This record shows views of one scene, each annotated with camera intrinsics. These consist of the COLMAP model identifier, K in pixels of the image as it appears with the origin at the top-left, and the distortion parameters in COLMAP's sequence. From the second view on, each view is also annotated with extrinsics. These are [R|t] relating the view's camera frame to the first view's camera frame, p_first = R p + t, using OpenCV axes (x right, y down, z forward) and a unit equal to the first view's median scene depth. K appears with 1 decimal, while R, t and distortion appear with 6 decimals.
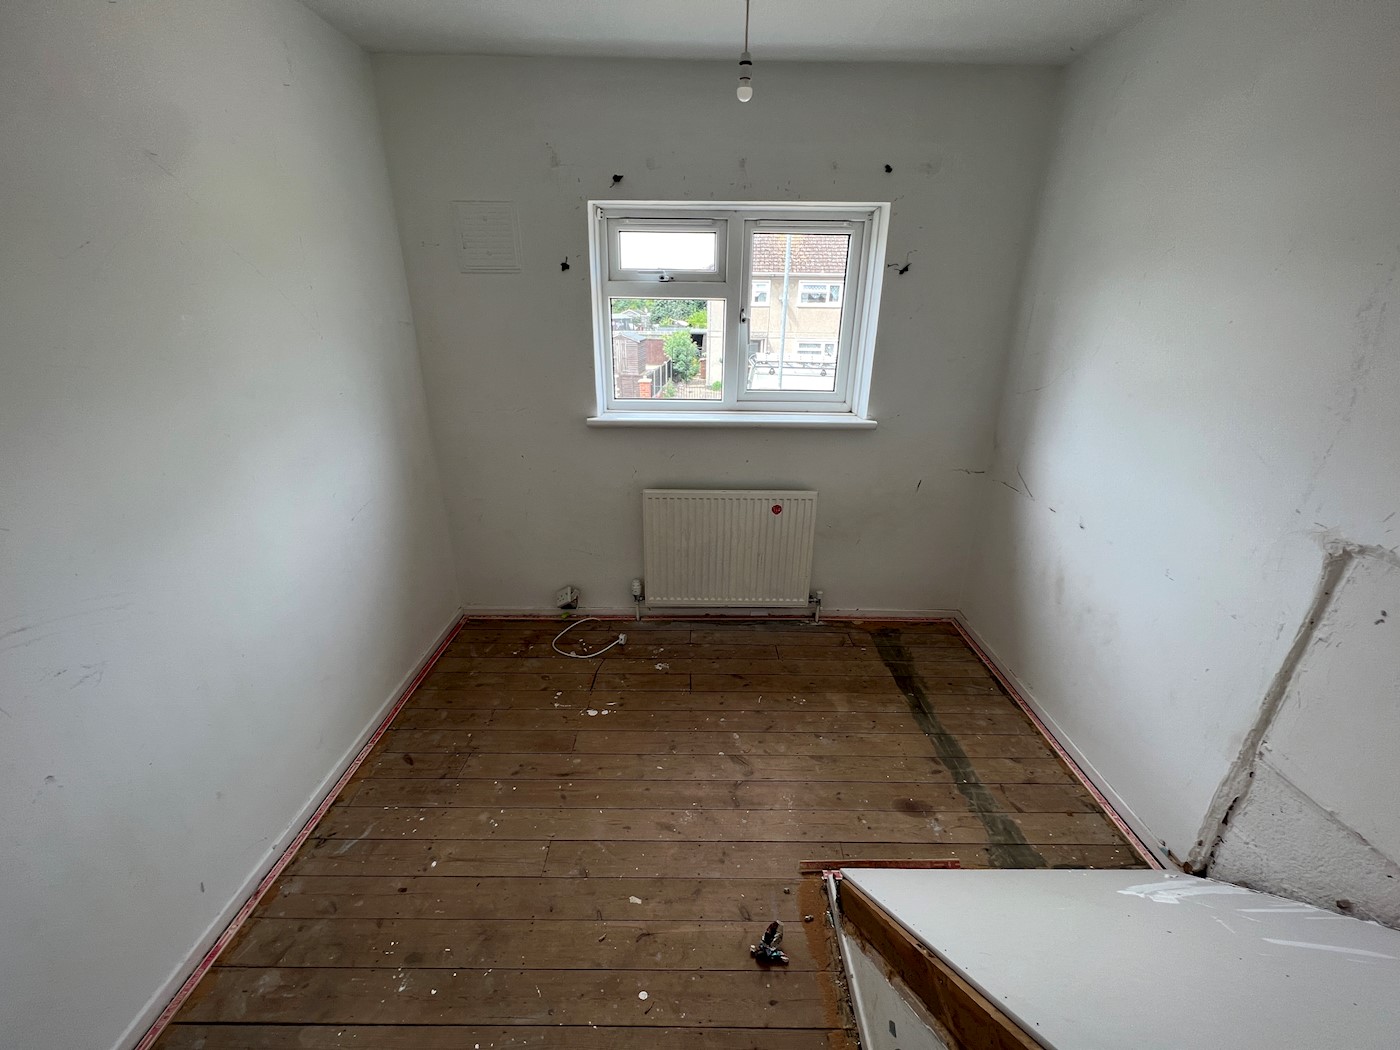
lens RADIAL K [[556.3, 0, 700.0], [0, 556.3, 525.0], [0, 0, 1]] dist [0.000946, 0.000286]
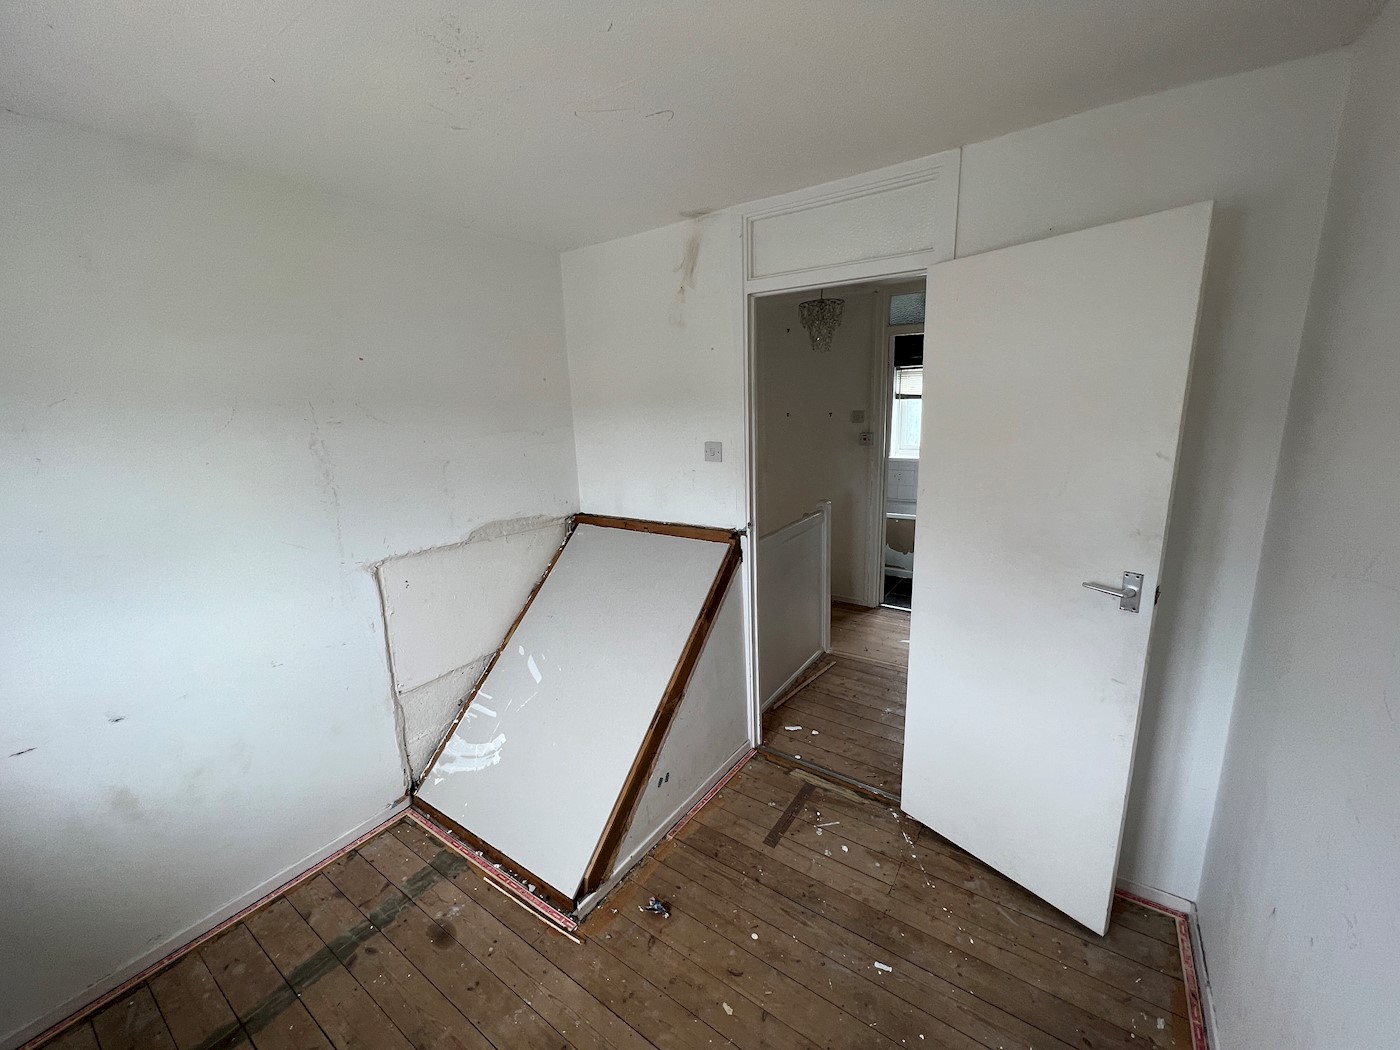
lens RADIAL K [[556.3, 0, 700.0], [0, 556.3, 525.0], [0, 0, 1]] dist [0.000946, 0.000286]
pose [[-0.819100, -0.105742, 0.563820, -0.511181], [0.235582, 0.834154, 0.498687, -0.521599], [-0.523045, 0.541300, -0.658345, 1.135825]]
